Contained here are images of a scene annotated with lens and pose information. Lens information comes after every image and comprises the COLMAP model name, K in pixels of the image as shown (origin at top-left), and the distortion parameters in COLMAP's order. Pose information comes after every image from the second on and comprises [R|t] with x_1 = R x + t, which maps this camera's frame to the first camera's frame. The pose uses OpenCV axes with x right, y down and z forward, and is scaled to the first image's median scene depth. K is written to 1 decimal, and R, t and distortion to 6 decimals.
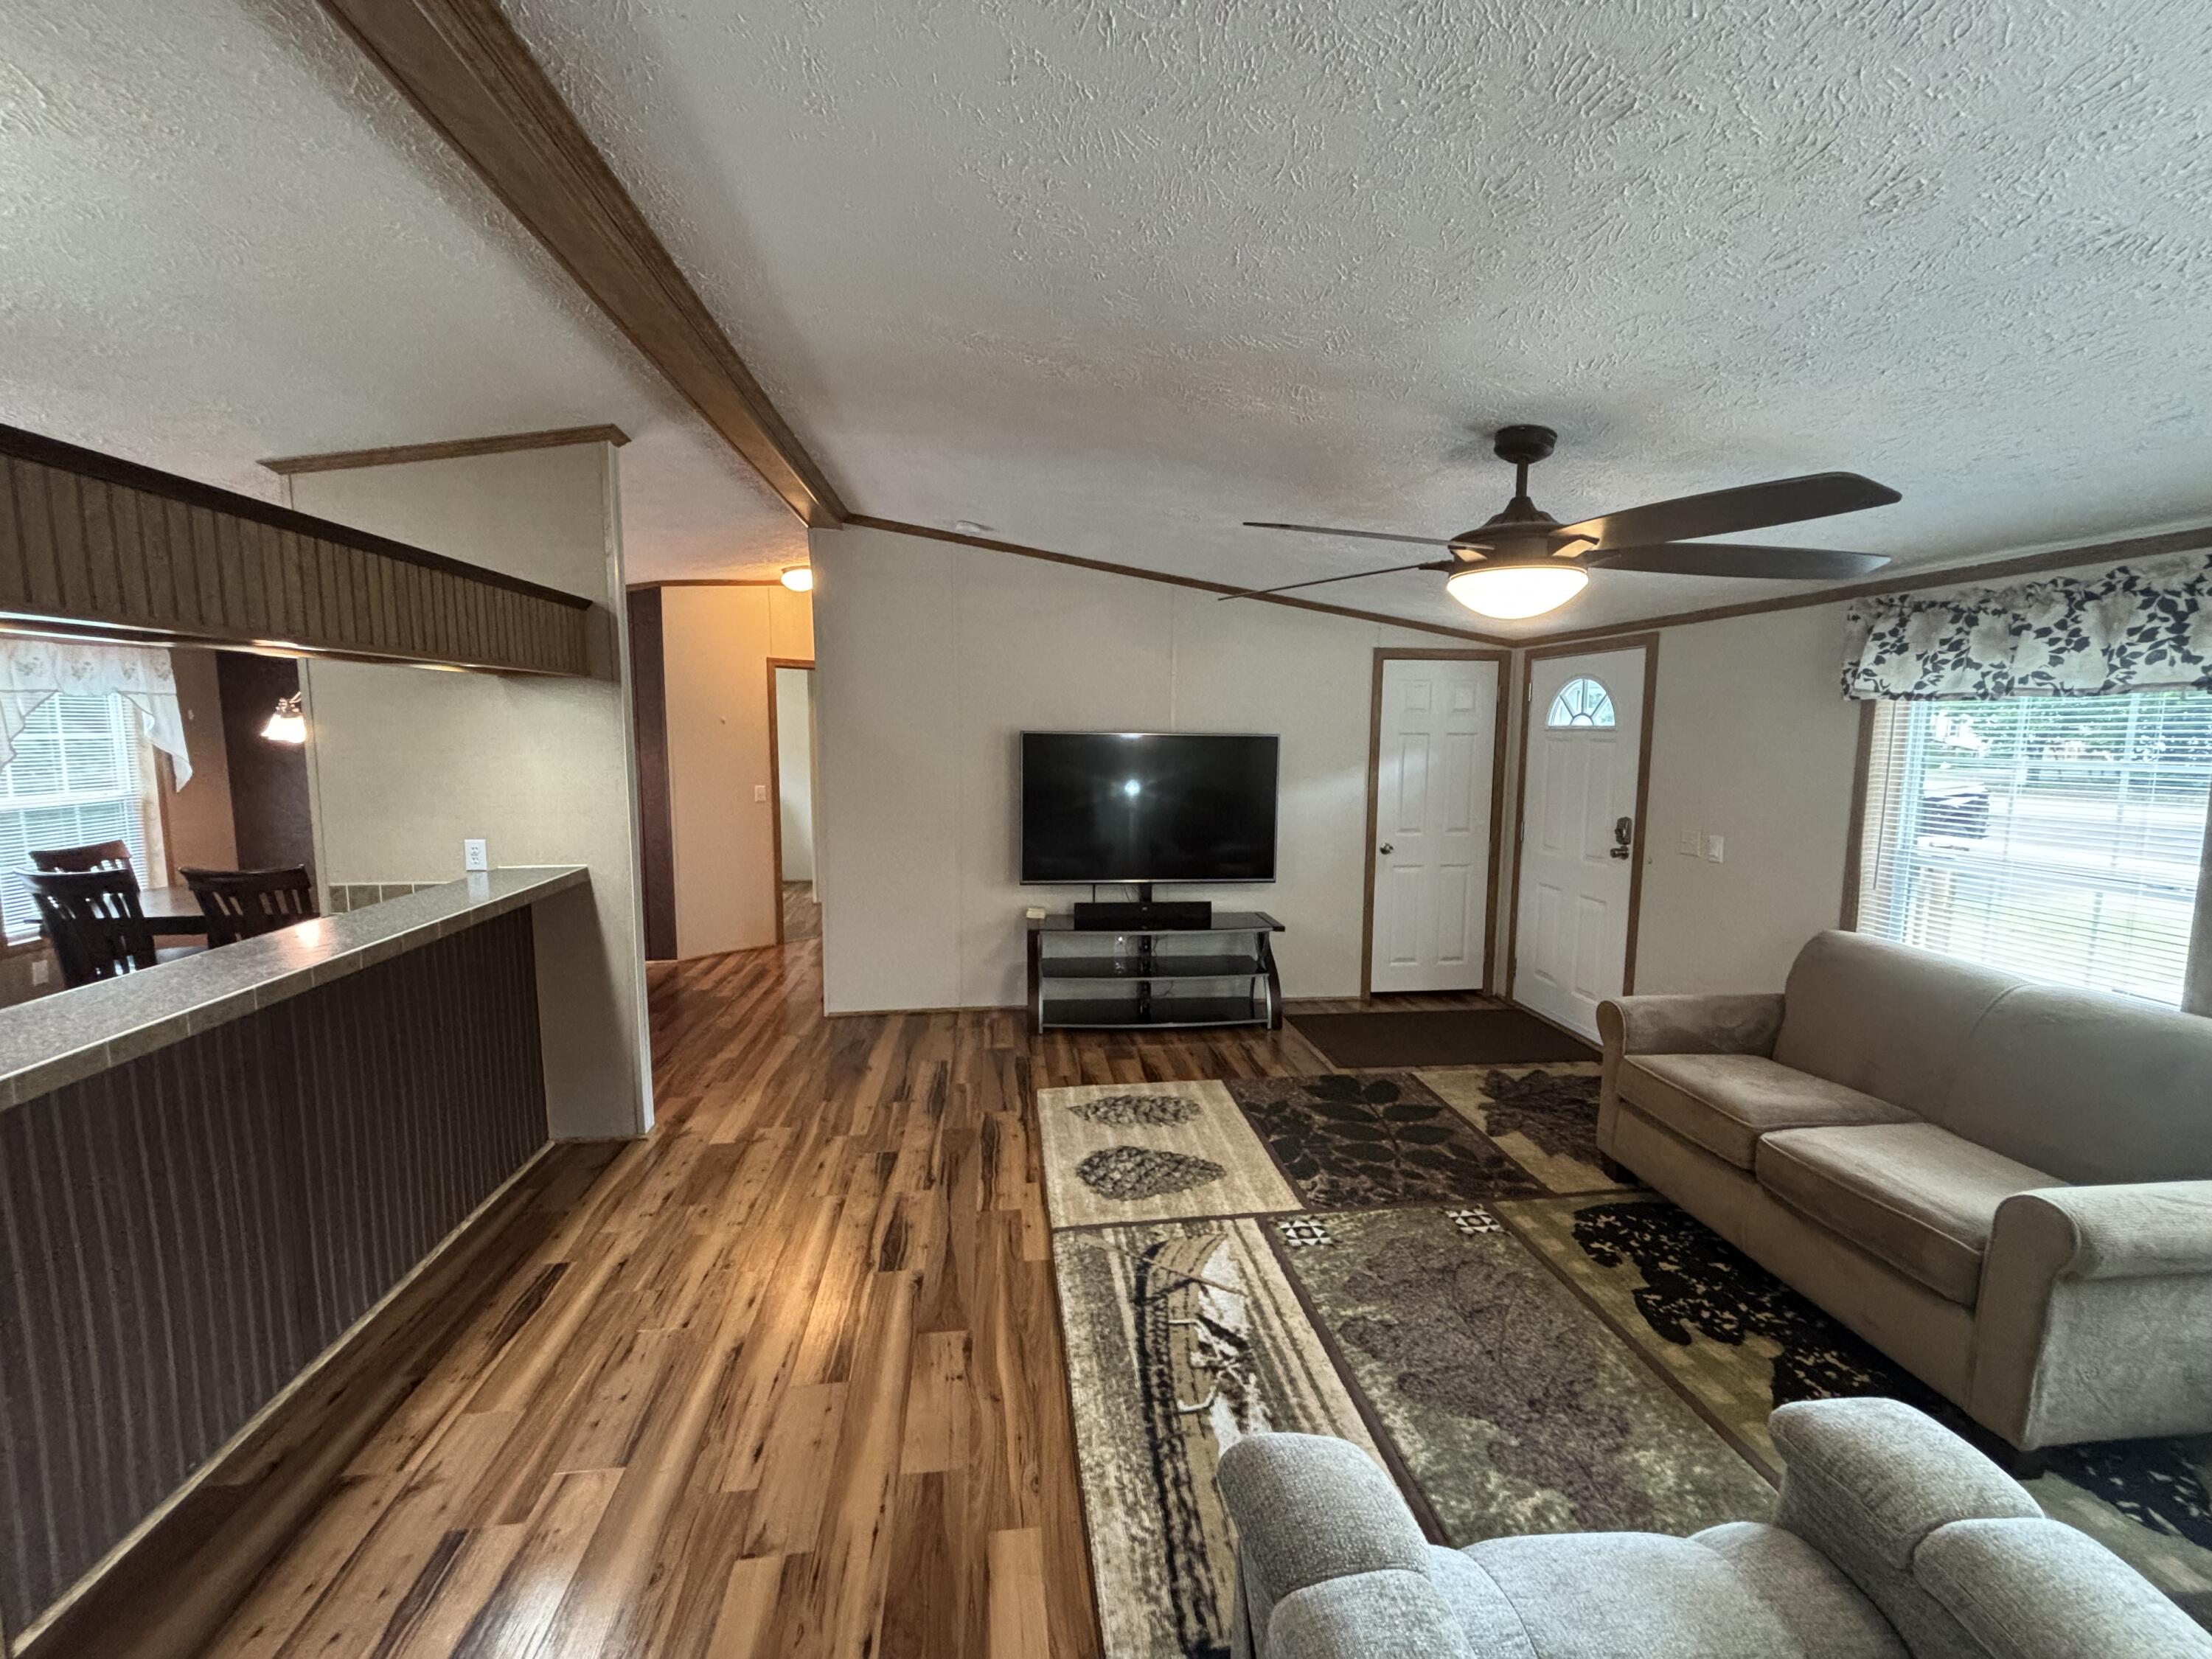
lens RADIAL K [[899.5, 0, 1136.5], [0, 899.5, 826.8], [0, 0, 1]] dist [0.007842, -0.001044]
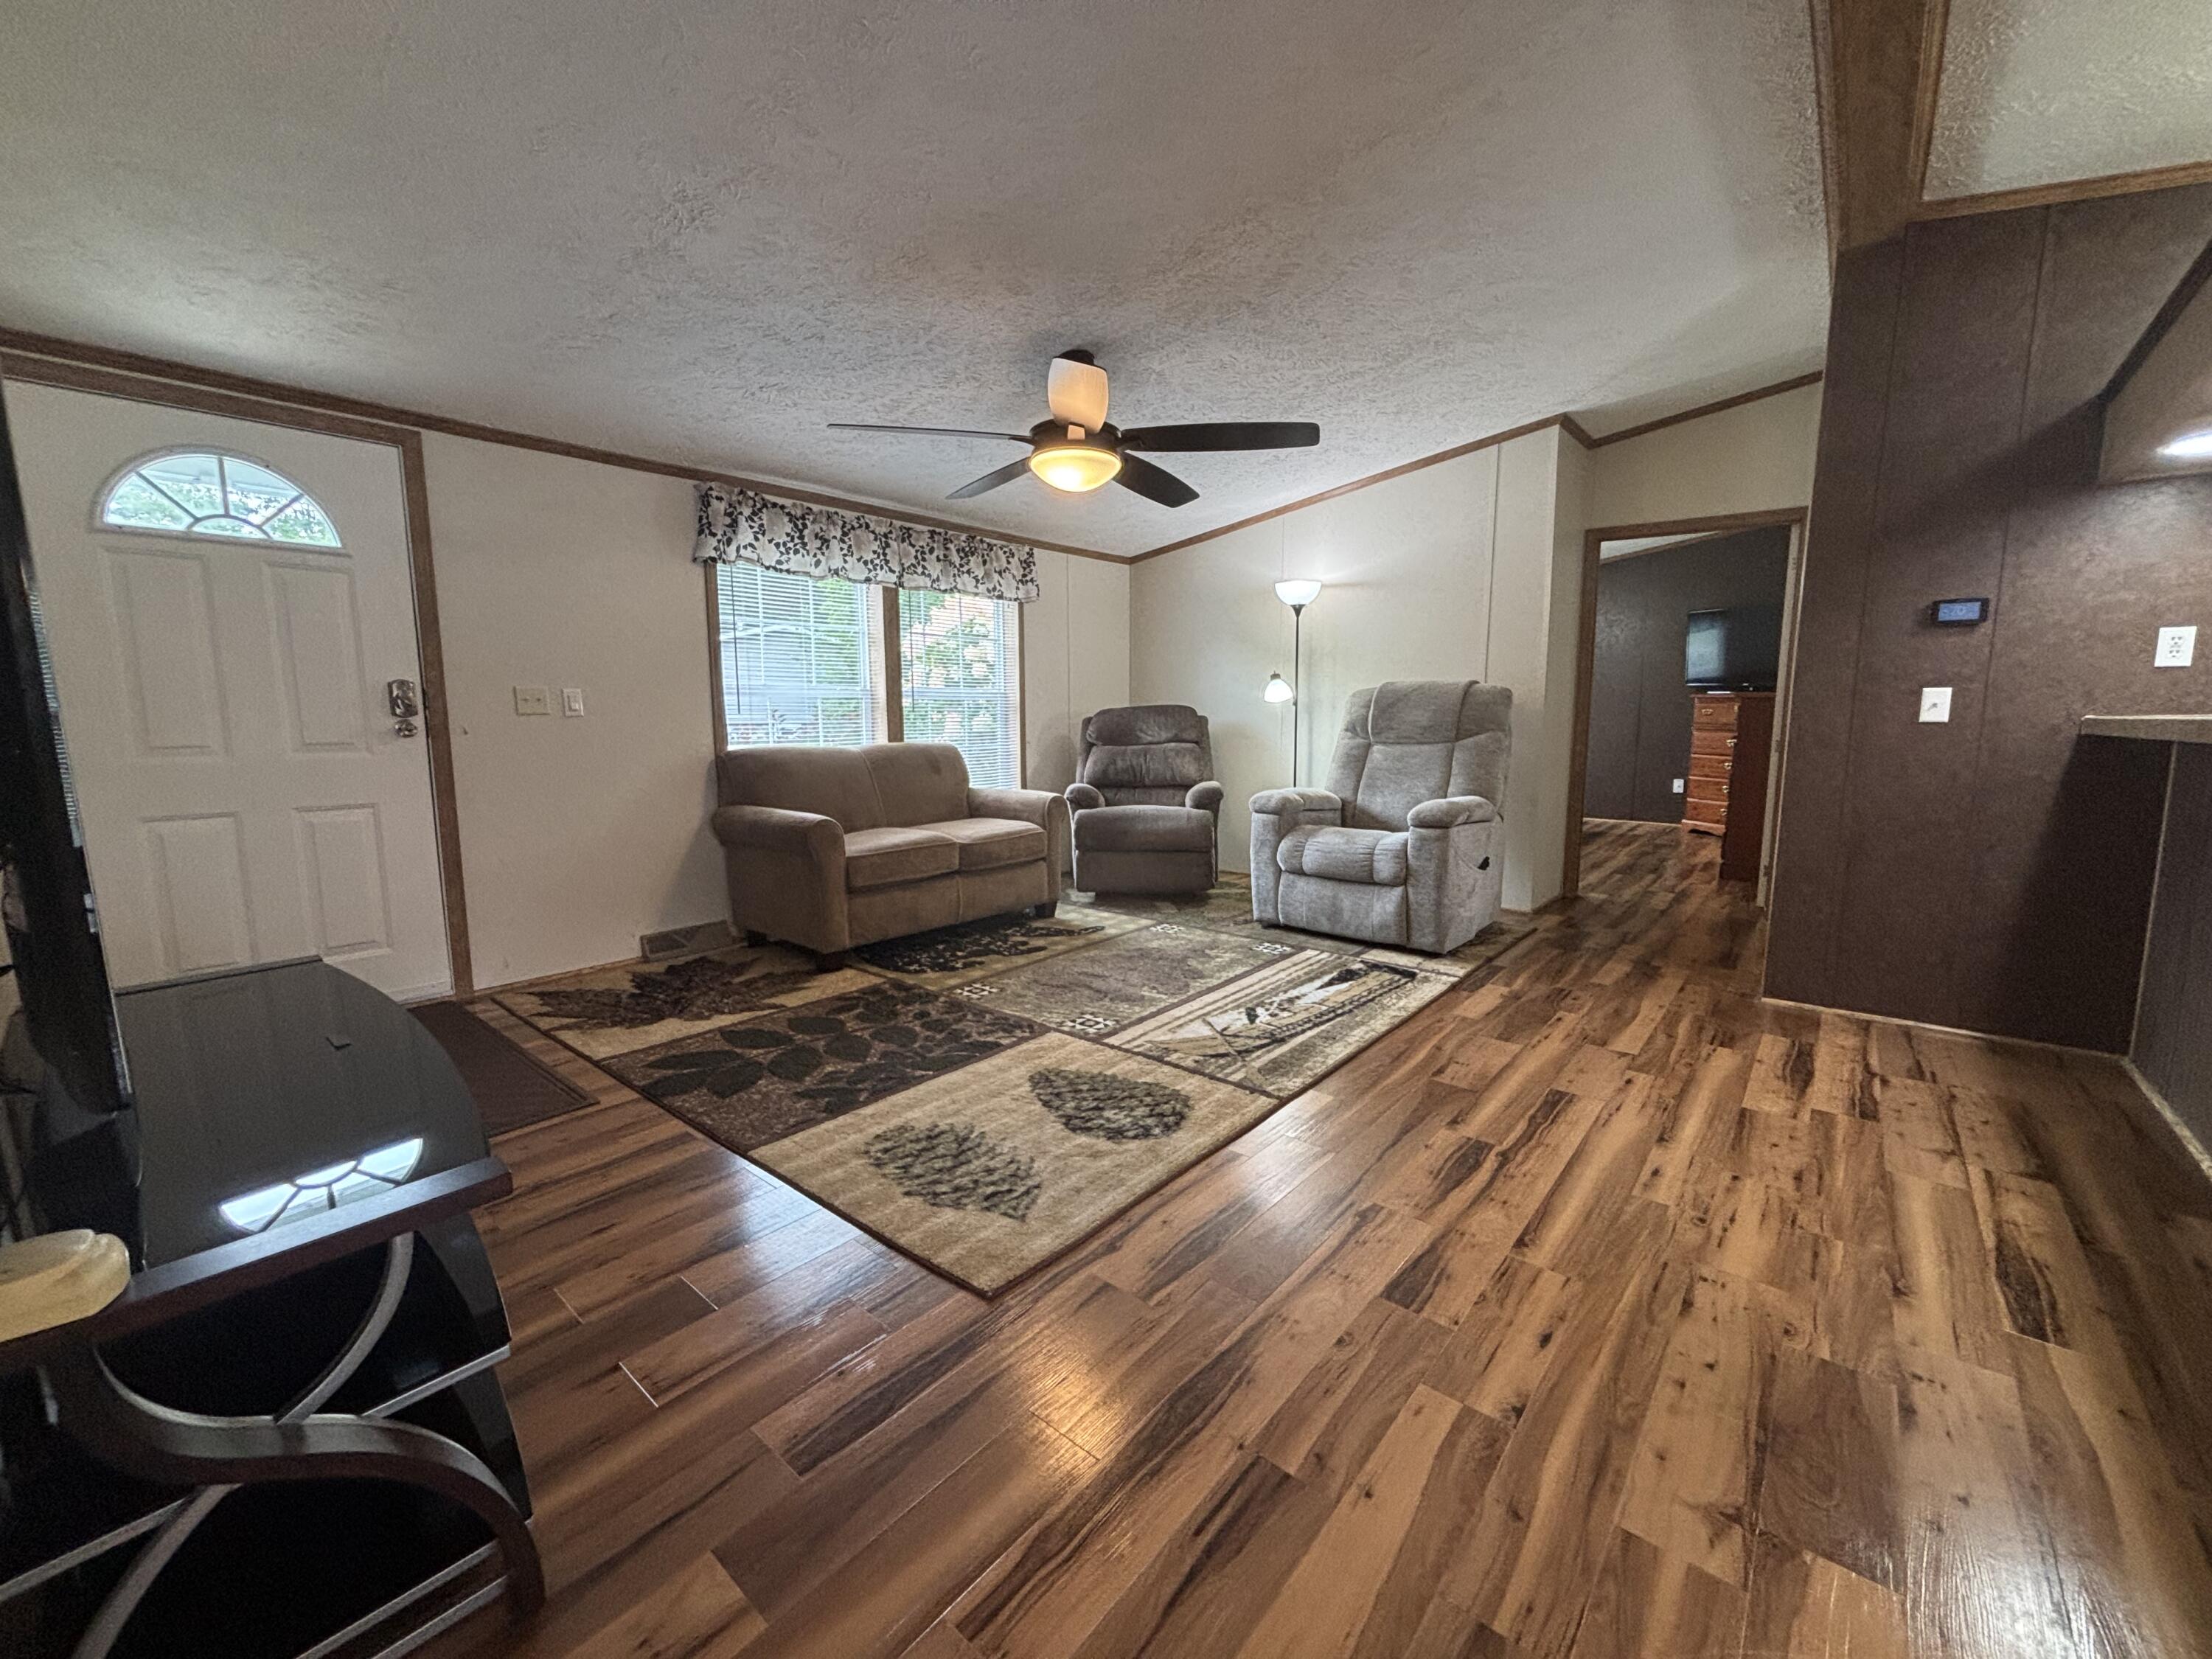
lens RADIAL K [[899.5, 0, 1082.4], [0, 899.5, 820.1], [0, 0, 1]] dist [0.007842, -0.001044]
pose [[-0.644722, -0.104833, 0.757195, -0.582101], [0.077226, 0.976551, 0.200957, -0.005616], [-0.760506, 0.188037, -0.621508, 1.588632]]
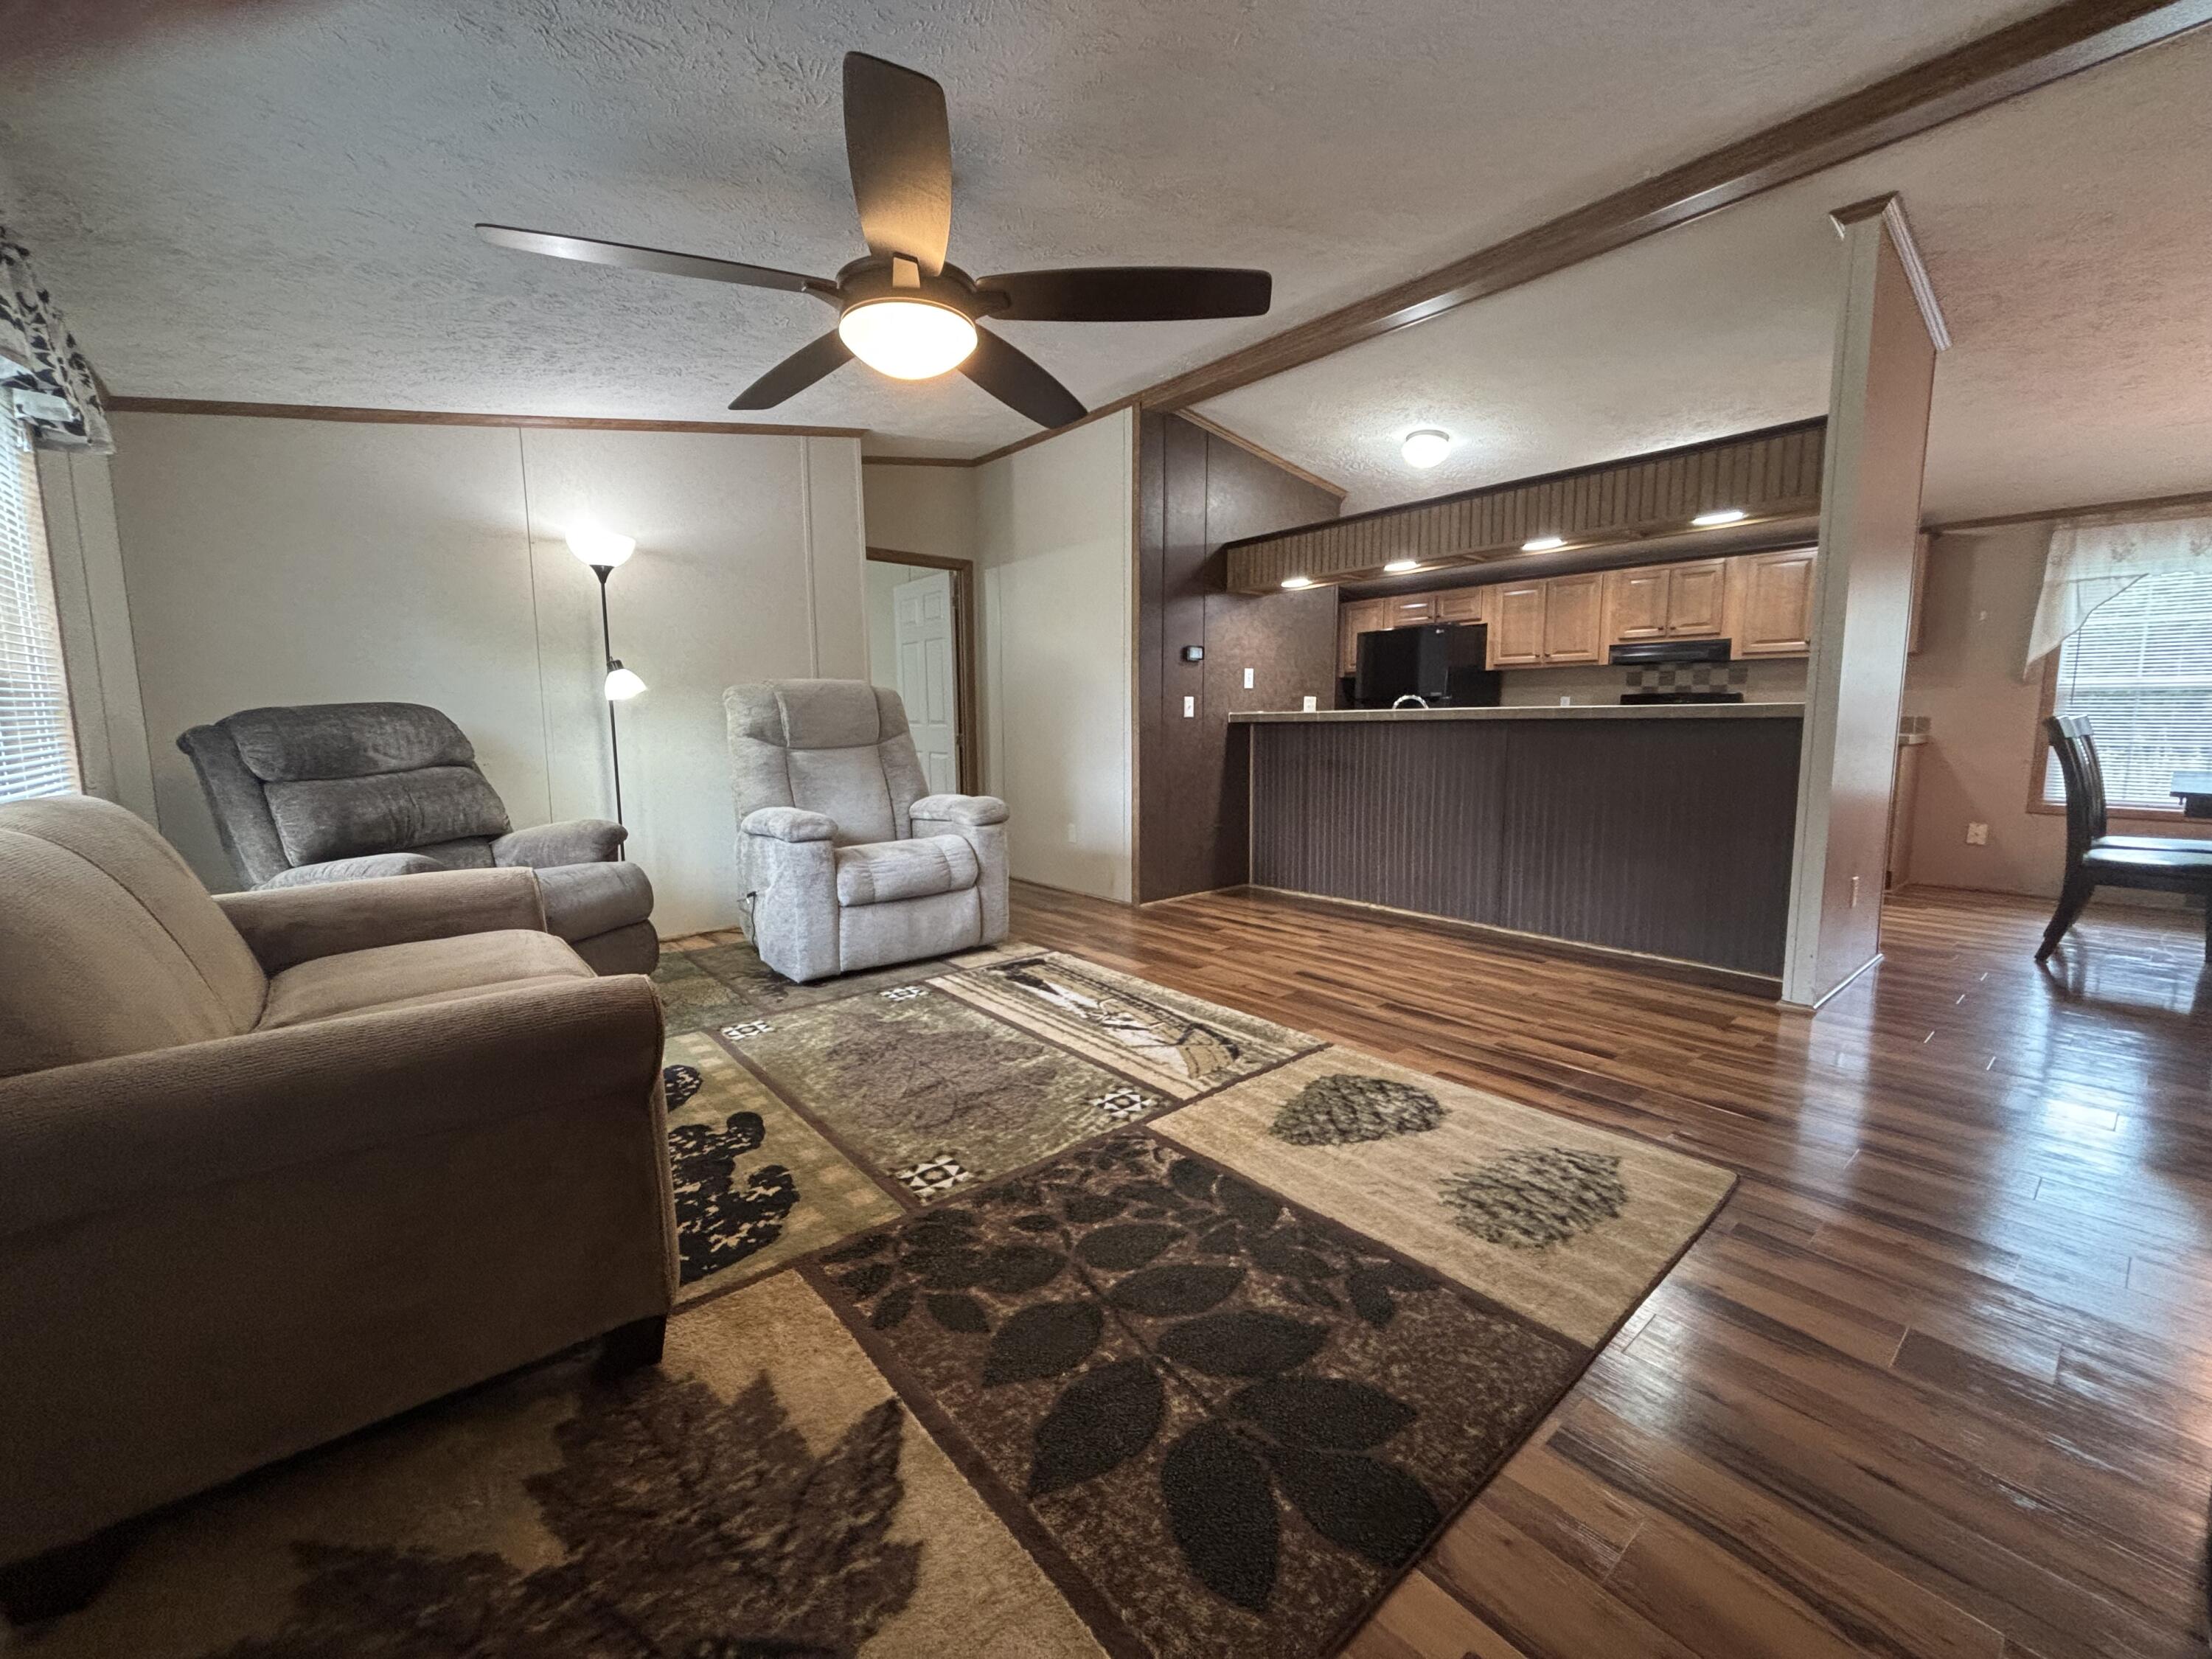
lens RADIAL K [[899.5, 0, 1114.7], [0, 899.5, 830.3], [0, 0, 1]] dist [0.007842, -0.001044]
pose [[-0.851680, 0.060639, -0.520542, 0.608493], [-0.063550, 0.974003, 0.217439, 0.010538], [0.520195, 0.218269, -0.825685, 1.605576]]
